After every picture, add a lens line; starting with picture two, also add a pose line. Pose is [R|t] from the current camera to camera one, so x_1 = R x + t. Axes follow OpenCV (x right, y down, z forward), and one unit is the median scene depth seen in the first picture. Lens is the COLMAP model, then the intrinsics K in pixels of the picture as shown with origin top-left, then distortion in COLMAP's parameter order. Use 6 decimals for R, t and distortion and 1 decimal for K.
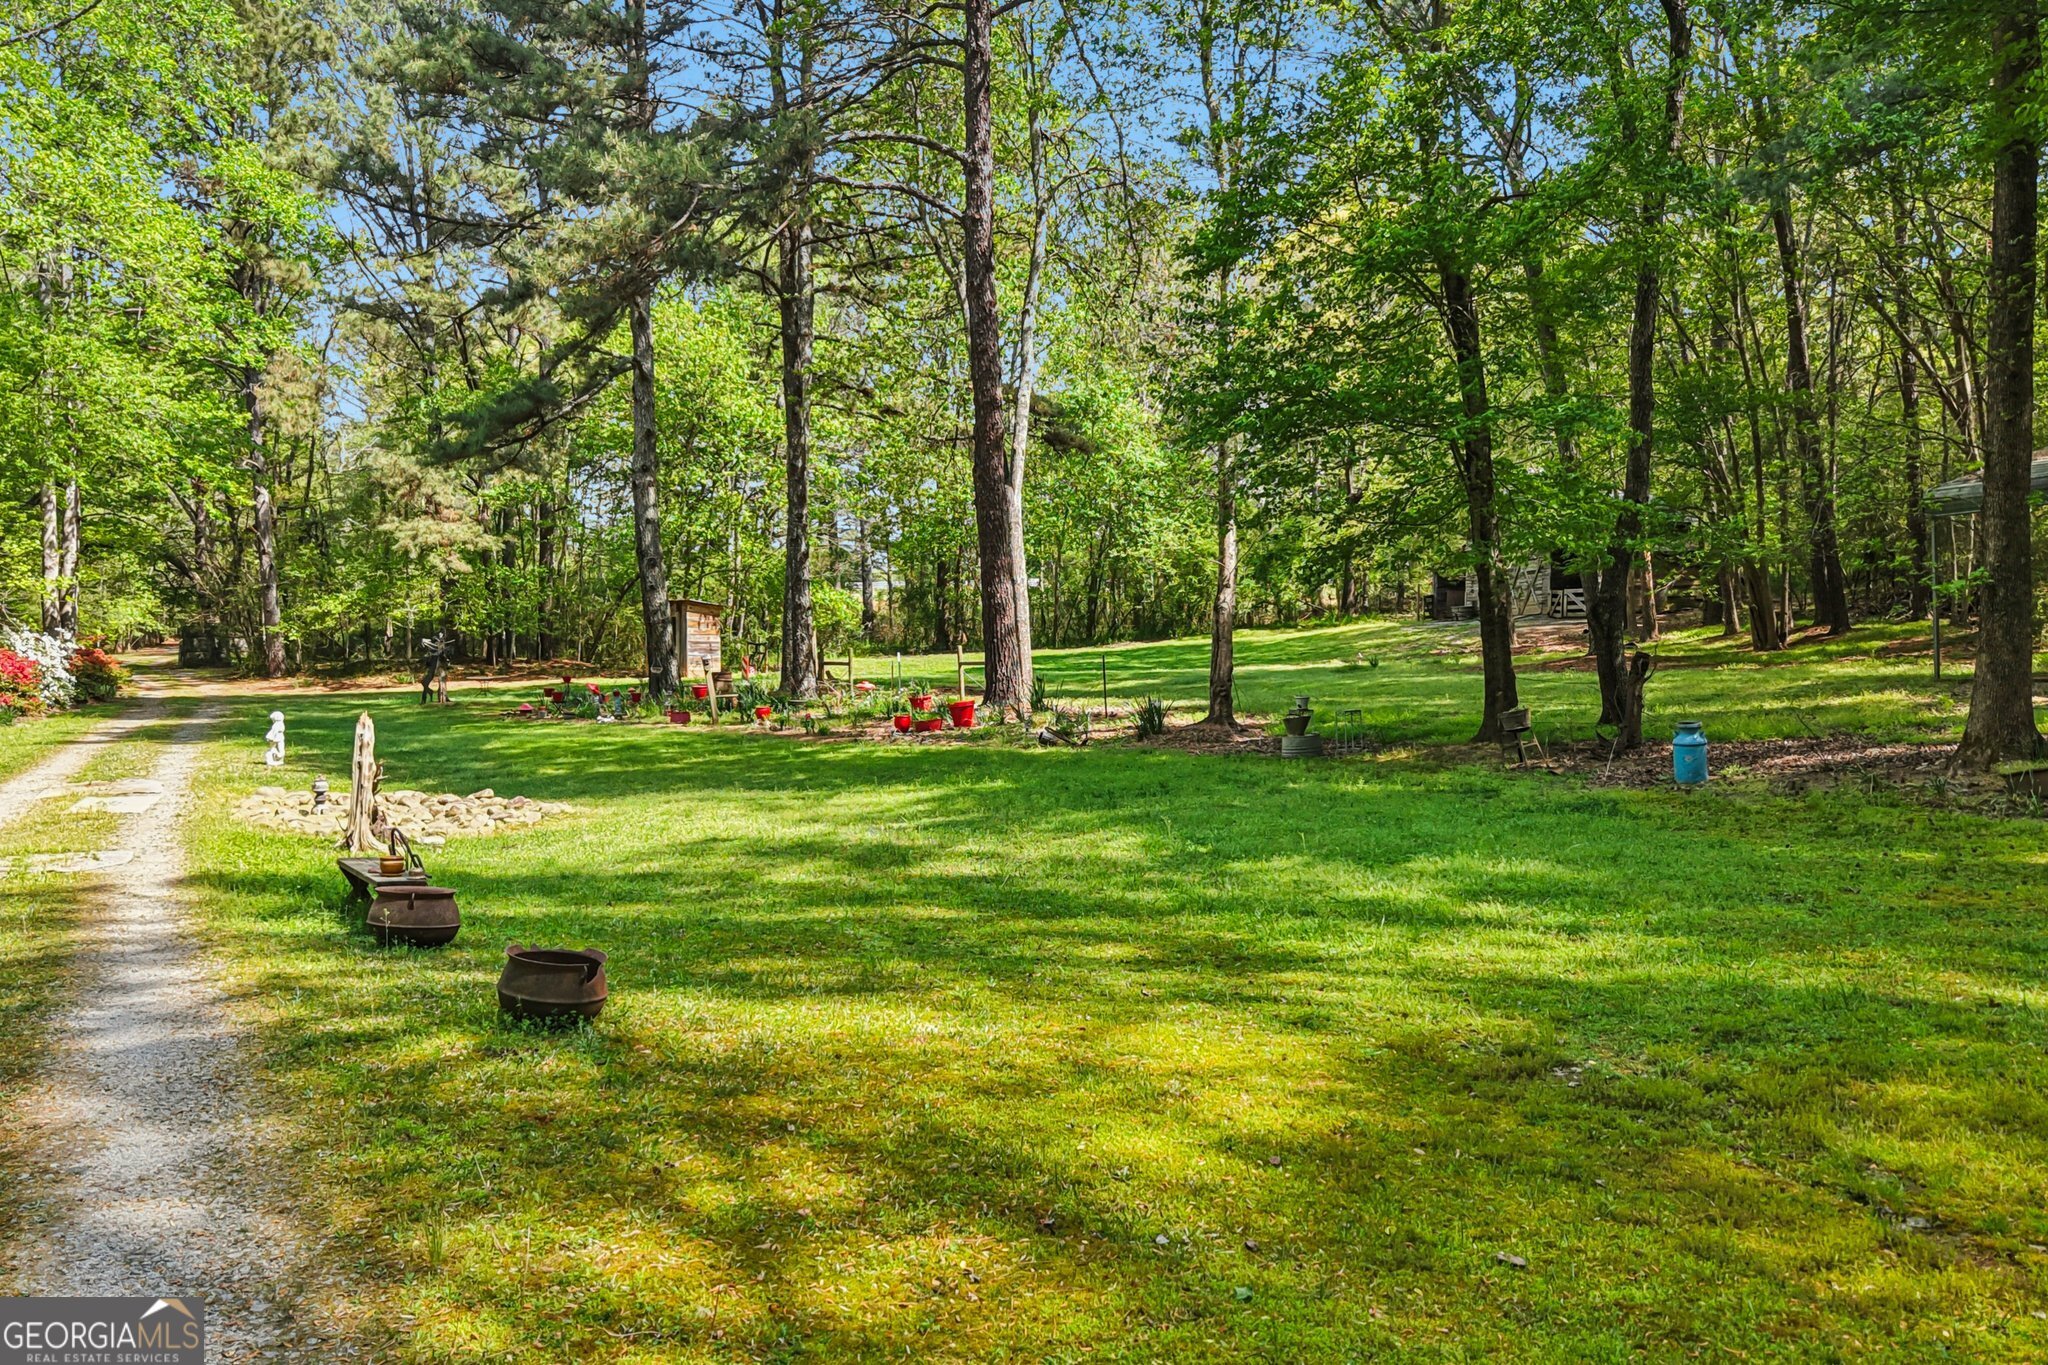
lens RADIAL K [[1606.0, 0, 1020.7], [0, 1606.0, 674.8], [0, 0, 1]] dist [0.148378, -0.348164]
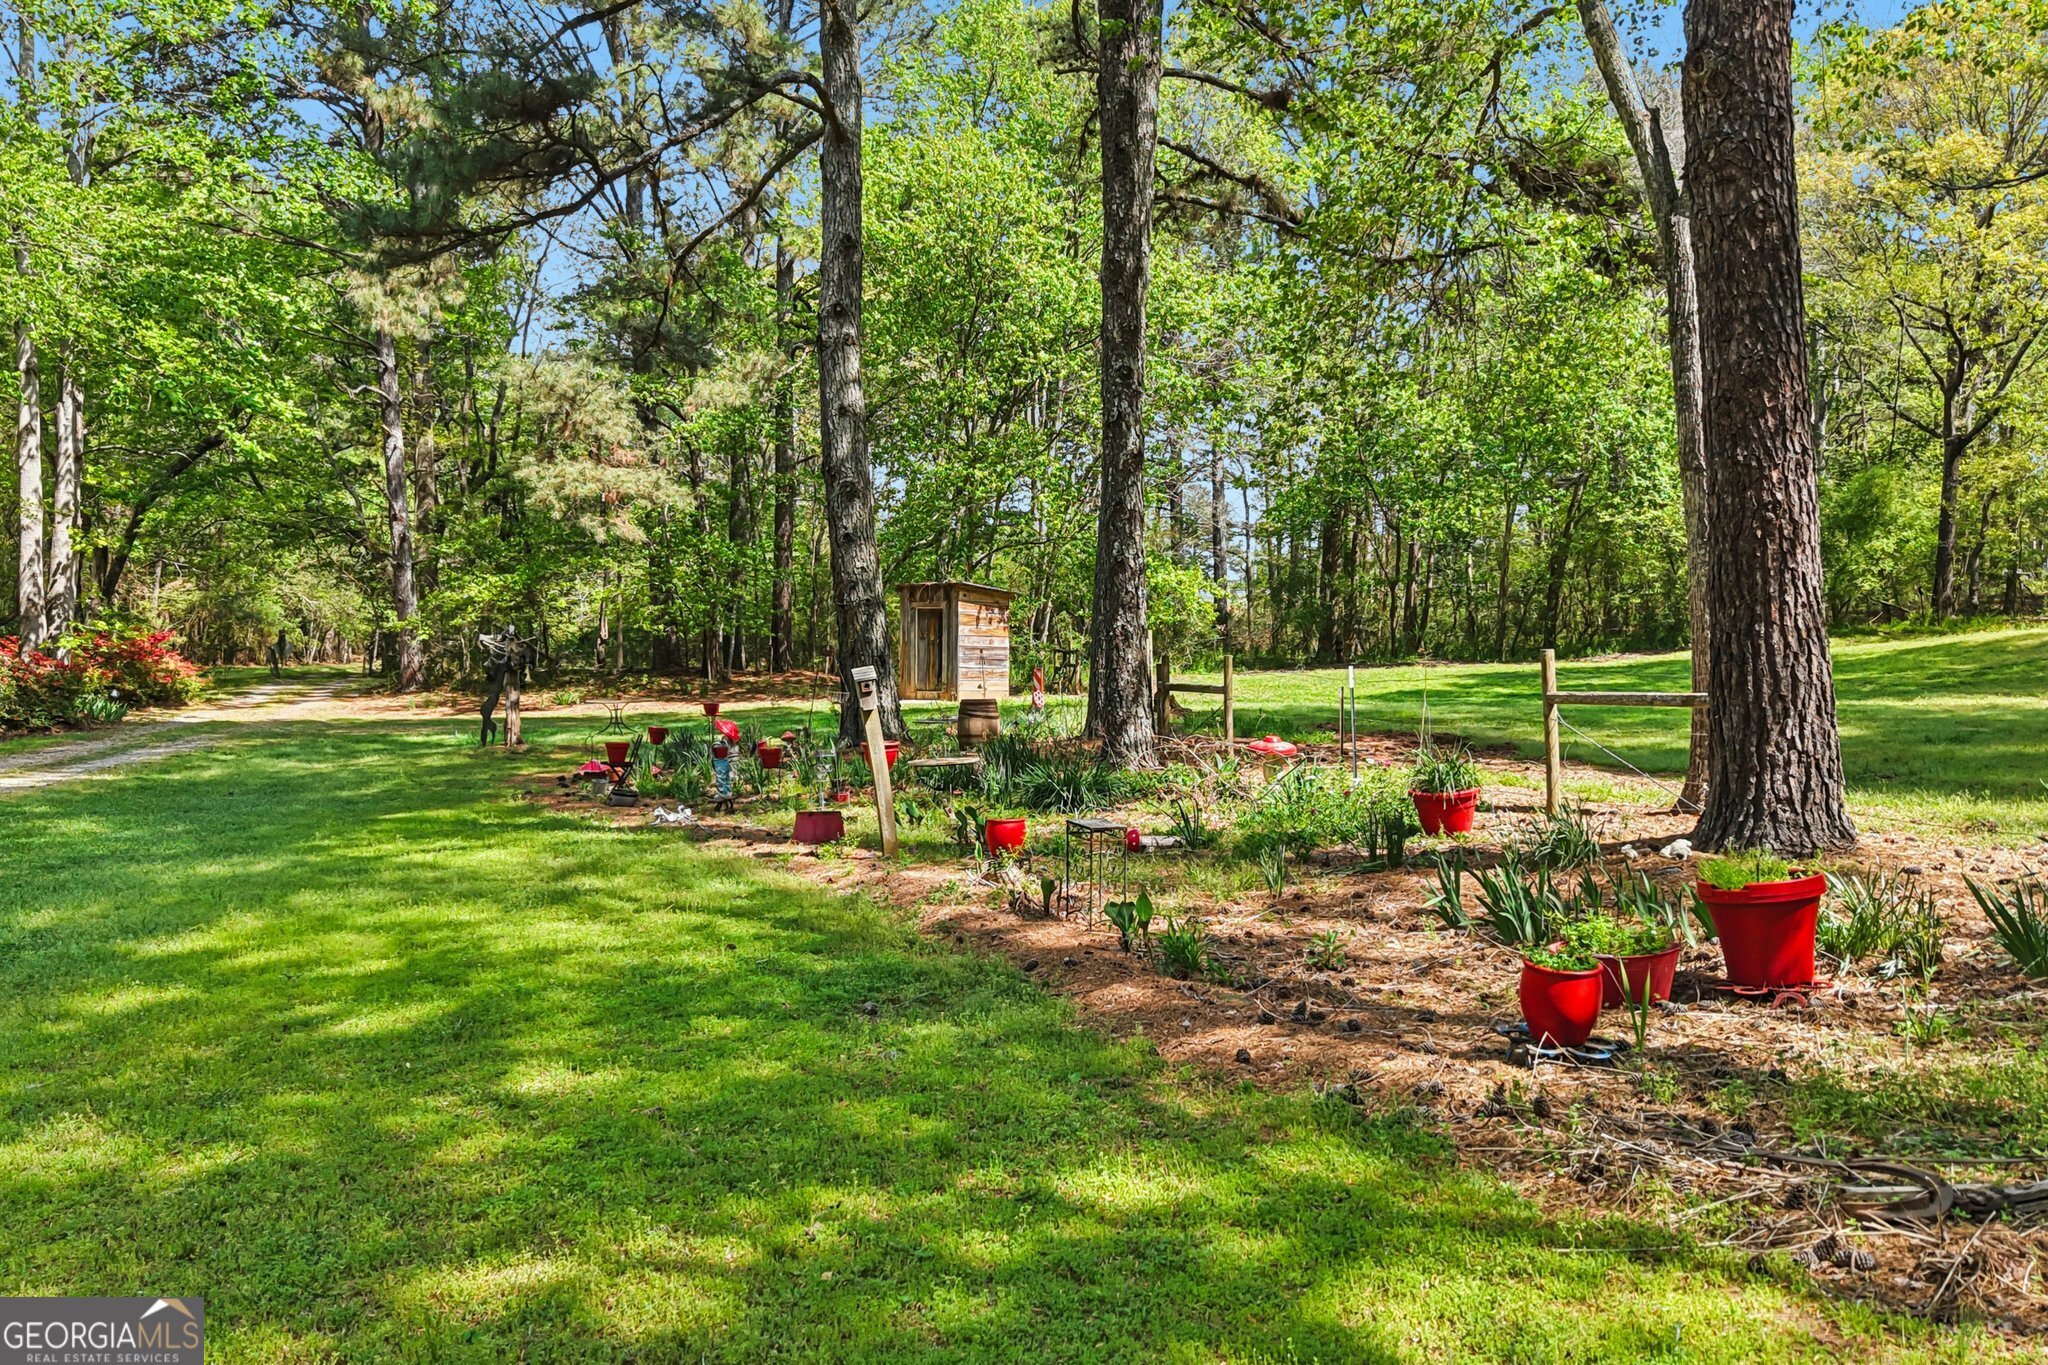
lens RADIAL K [[1671.8, 0, 973.1], [0, 1671.8, 692.3], [0, 0, 1]] dist [0.002422, -0.050355]
pose [[0.973285, 0.015096, -0.229105, -0.051500], [-0.014627, 0.999886, 0.003746, -0.005220], [0.229136, -0.000294, 0.973394, 0.395205]]
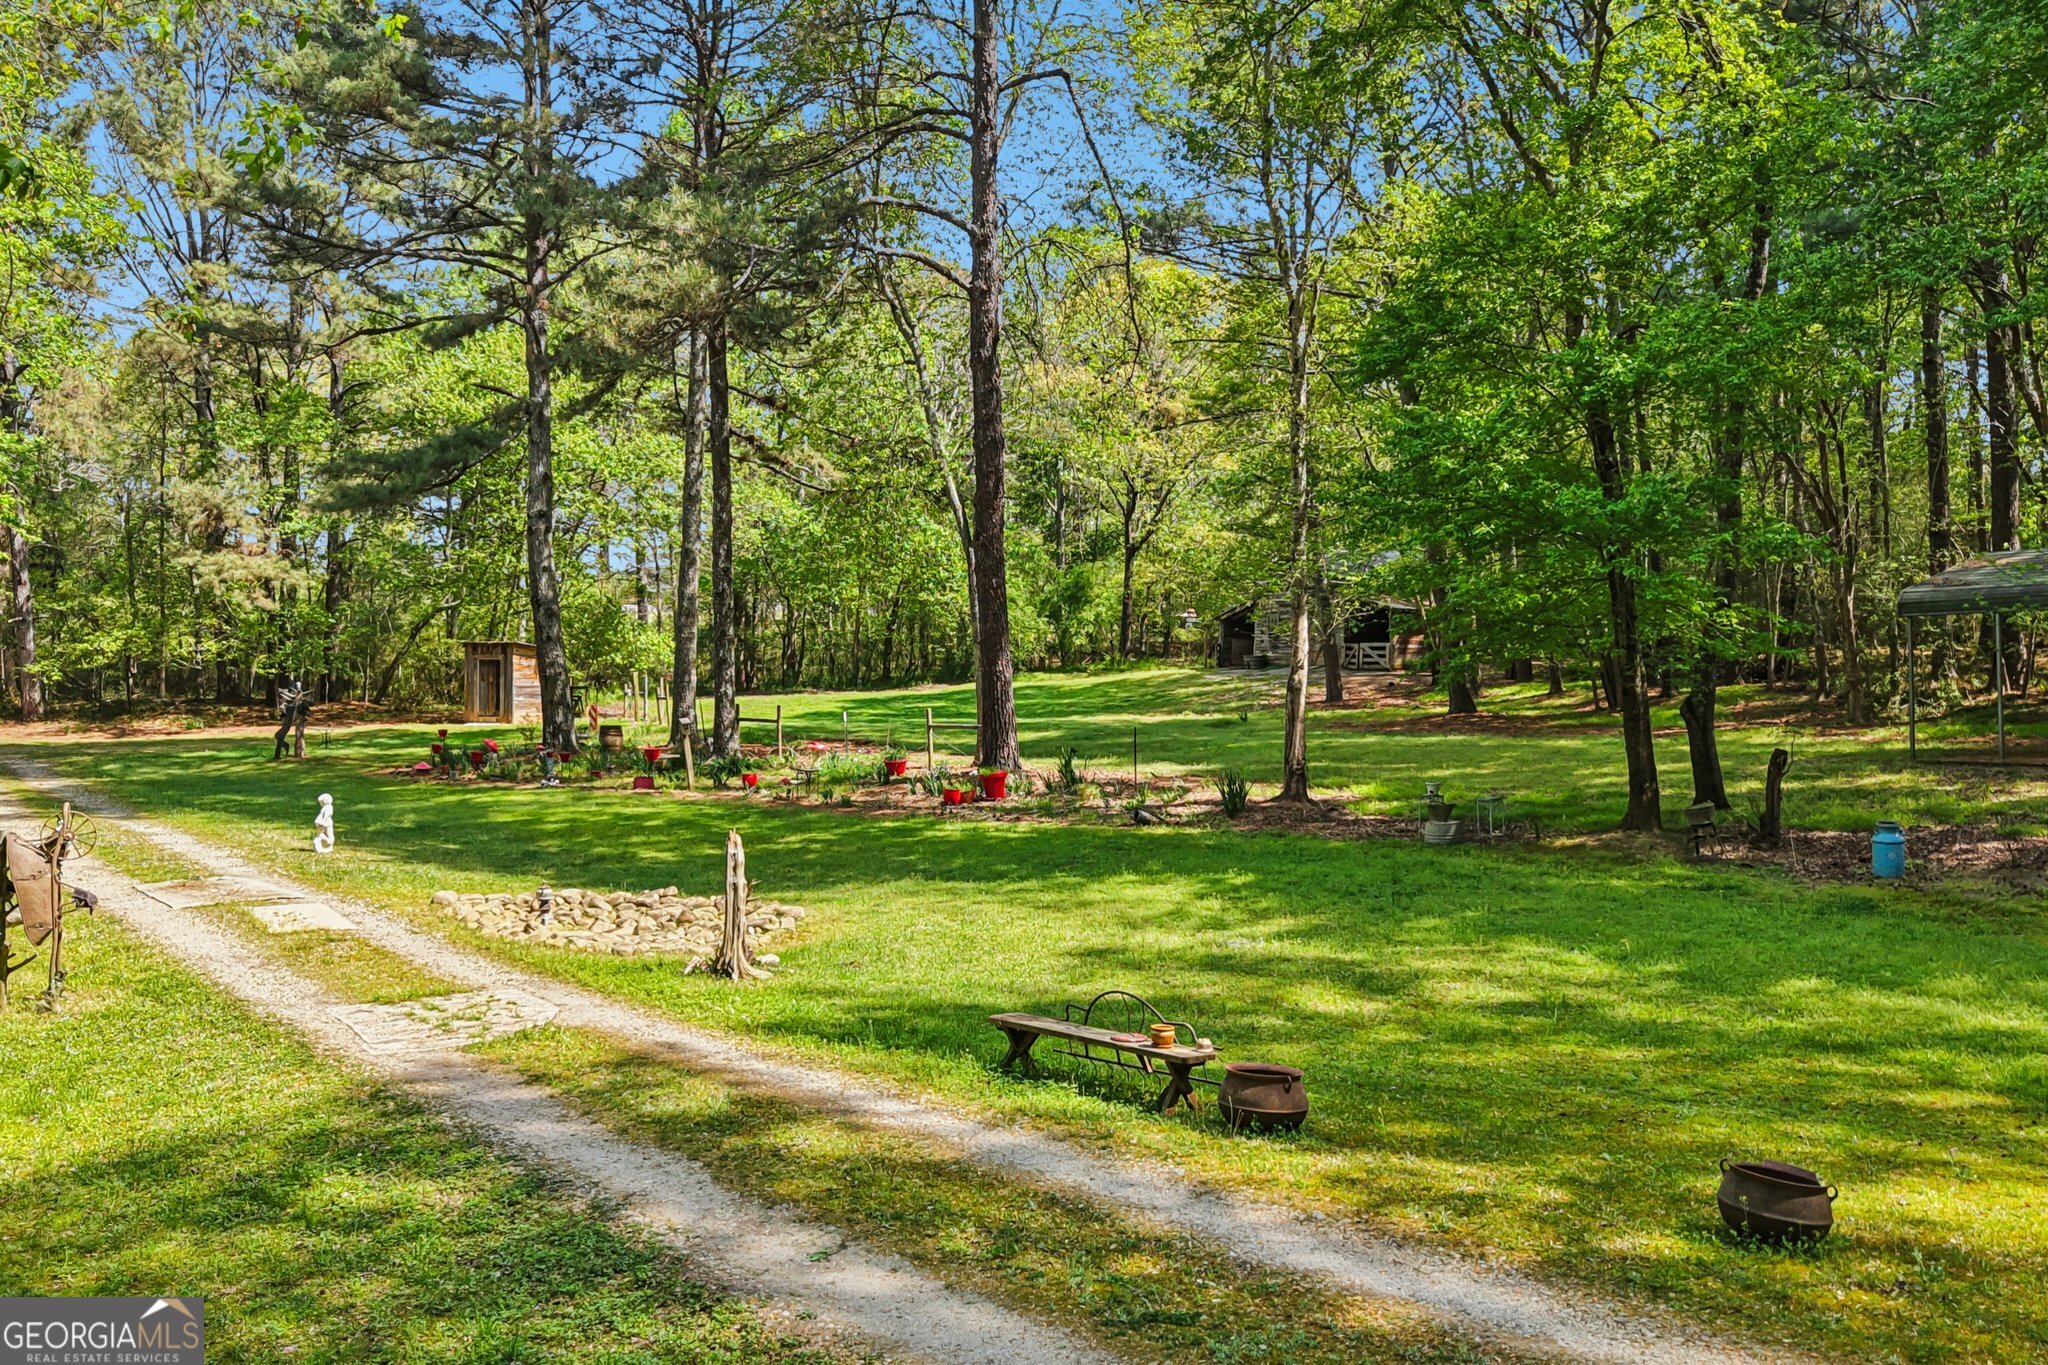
lens RADIAL K [[1606.0, 0, 1020.7], [0, 1606.0, 674.8], [0, 0, 1]] dist [0.148378, -0.348164]
pose [[0.979368, 0.010306, 0.201821, -0.120740], [-0.006973, 0.999827, -0.017219, -0.014701], [-0.201963, 0.015456, 0.979271, 0.008313]]
